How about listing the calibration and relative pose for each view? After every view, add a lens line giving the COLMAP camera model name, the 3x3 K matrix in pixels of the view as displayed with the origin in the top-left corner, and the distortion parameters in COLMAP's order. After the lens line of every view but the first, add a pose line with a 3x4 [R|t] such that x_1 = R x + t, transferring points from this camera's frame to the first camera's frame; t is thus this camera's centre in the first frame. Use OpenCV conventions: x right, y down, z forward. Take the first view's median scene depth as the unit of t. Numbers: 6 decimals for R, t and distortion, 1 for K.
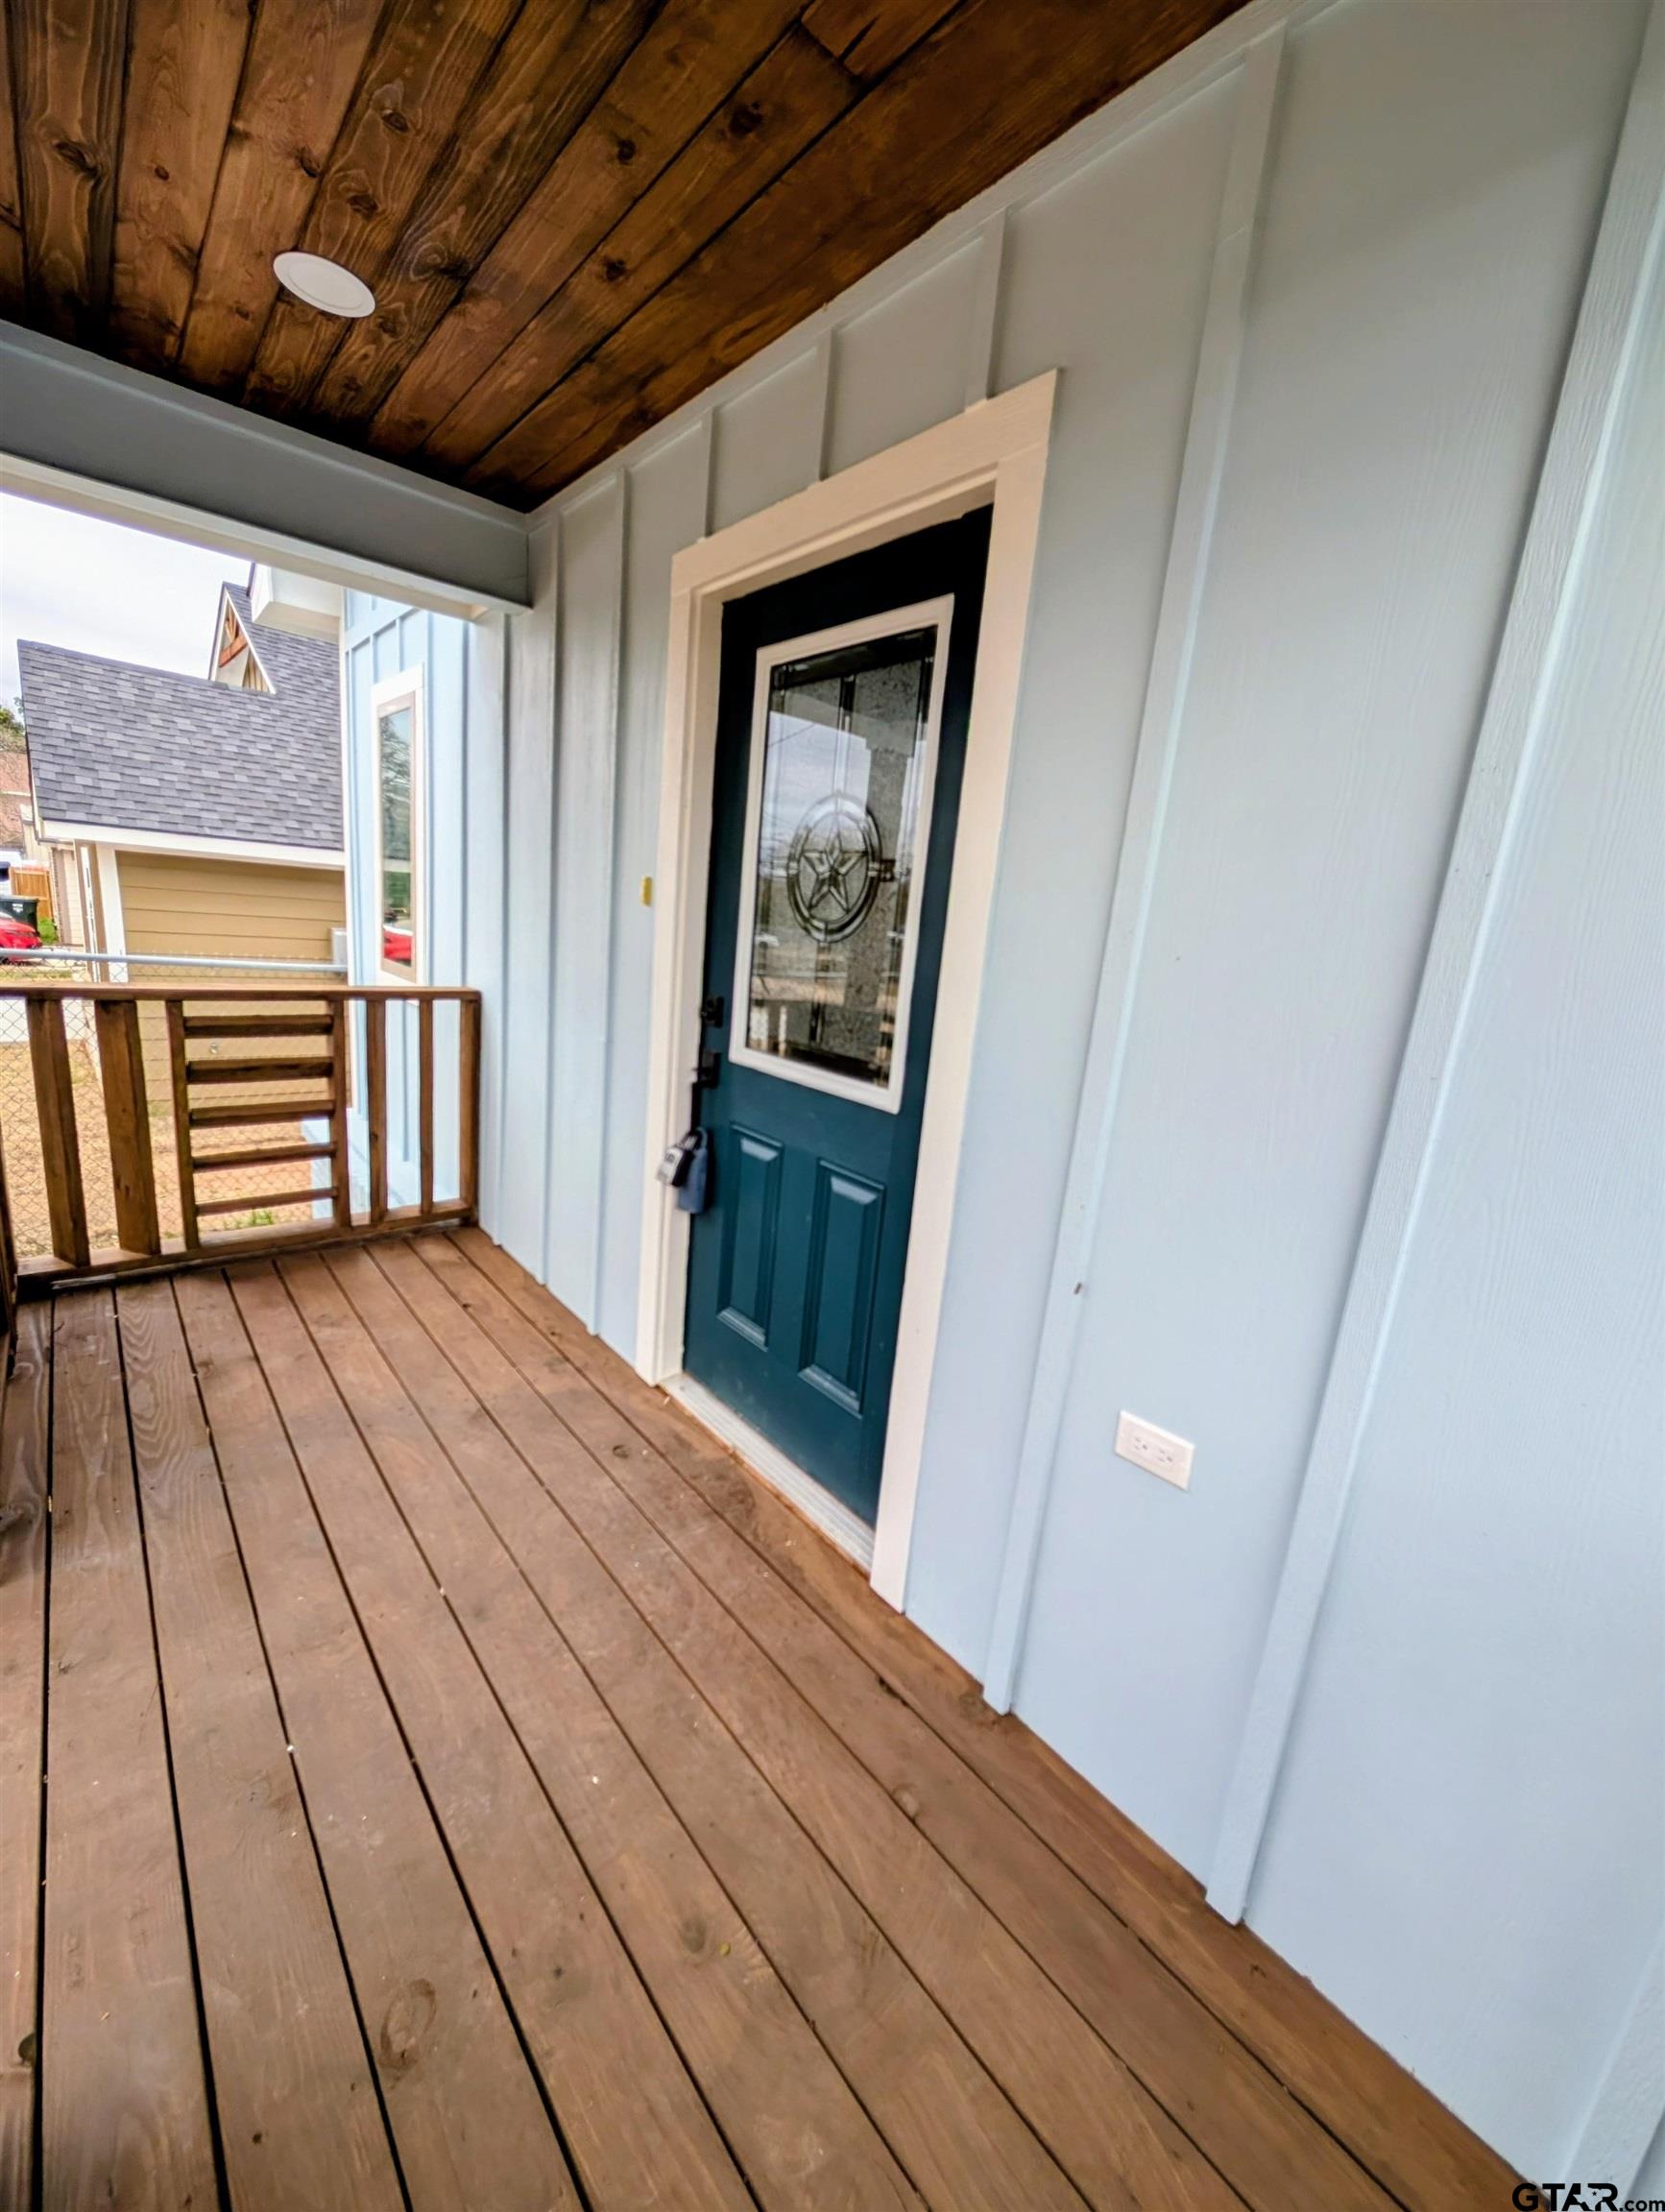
lens RADIAL K [[857.4, 0, 835.7], [0, 857.4, 1105.7], [0, 0, 1]] dist [-0.000781, 0.000657]
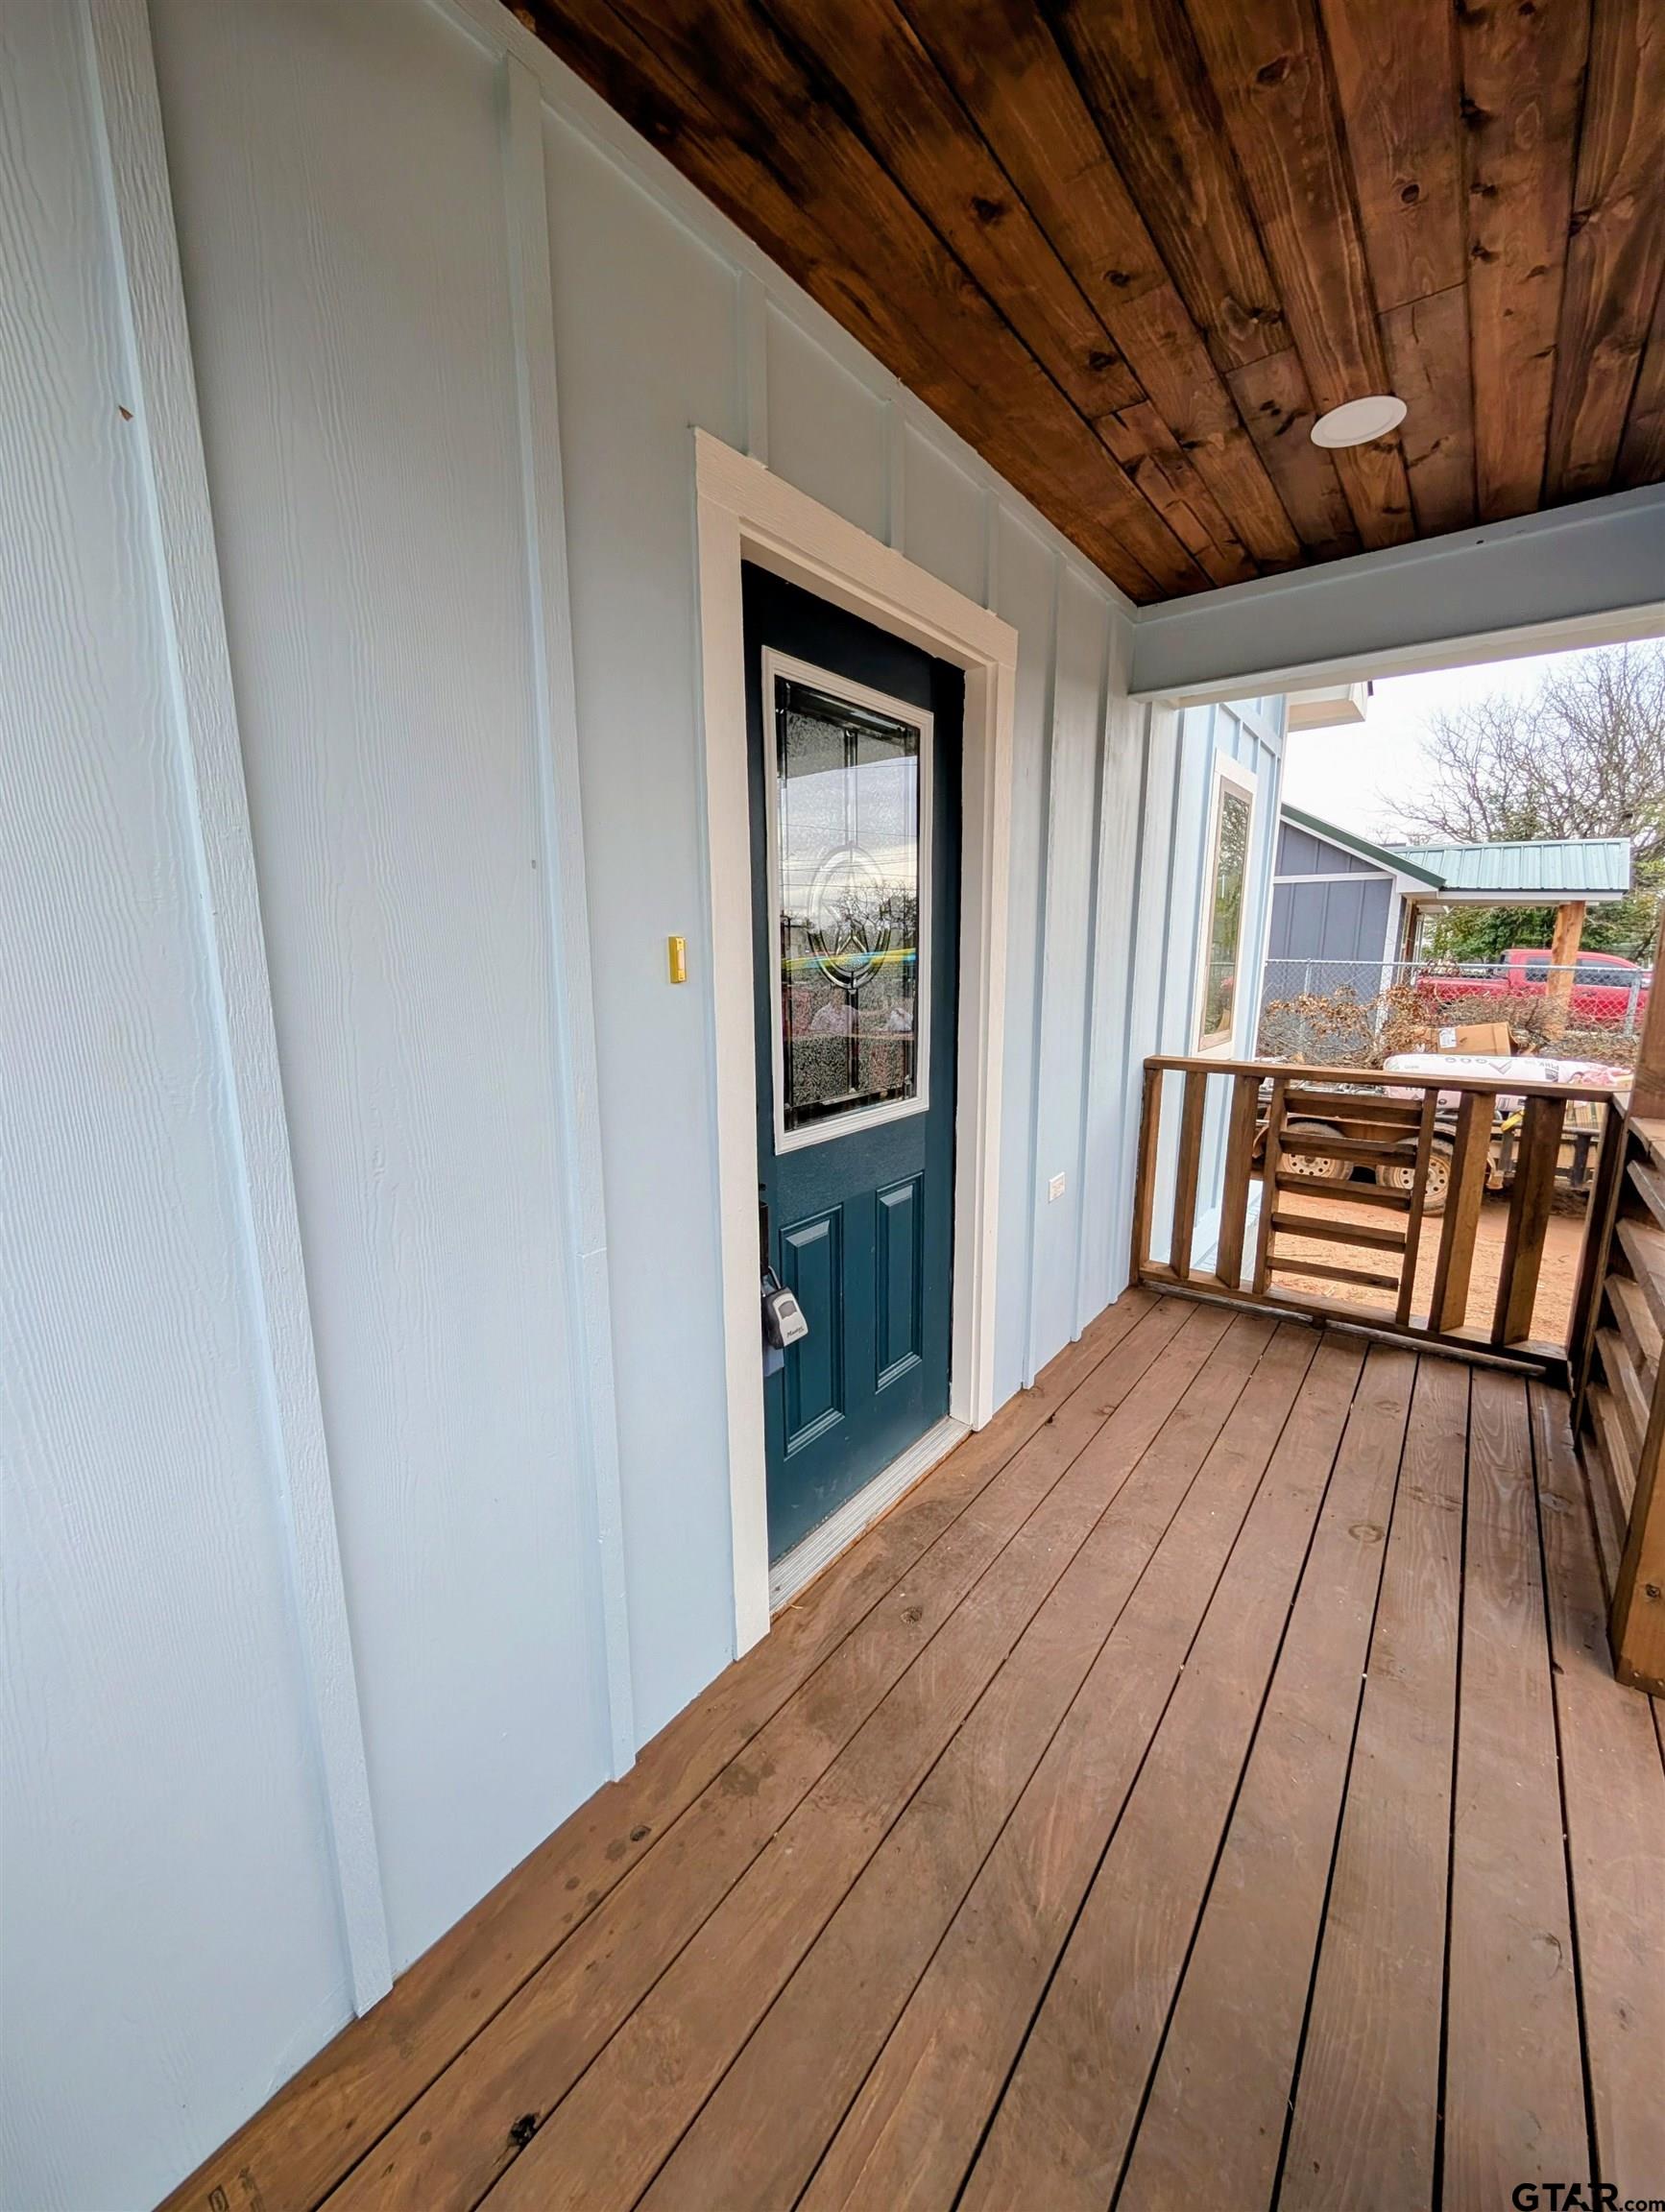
lens RADIAL K [[838.7, 0, 830.8], [0, 838.7, 1109.3], [0, 0, 1]] dist [0.000602, -0.000147]
pose [[-0.194885, -0.271434, 0.942520, -1.127700], [0.201139, 0.929462, 0.309263, -0.426066], [-0.959981, 0.249848, -0.126542, 1.356544]]
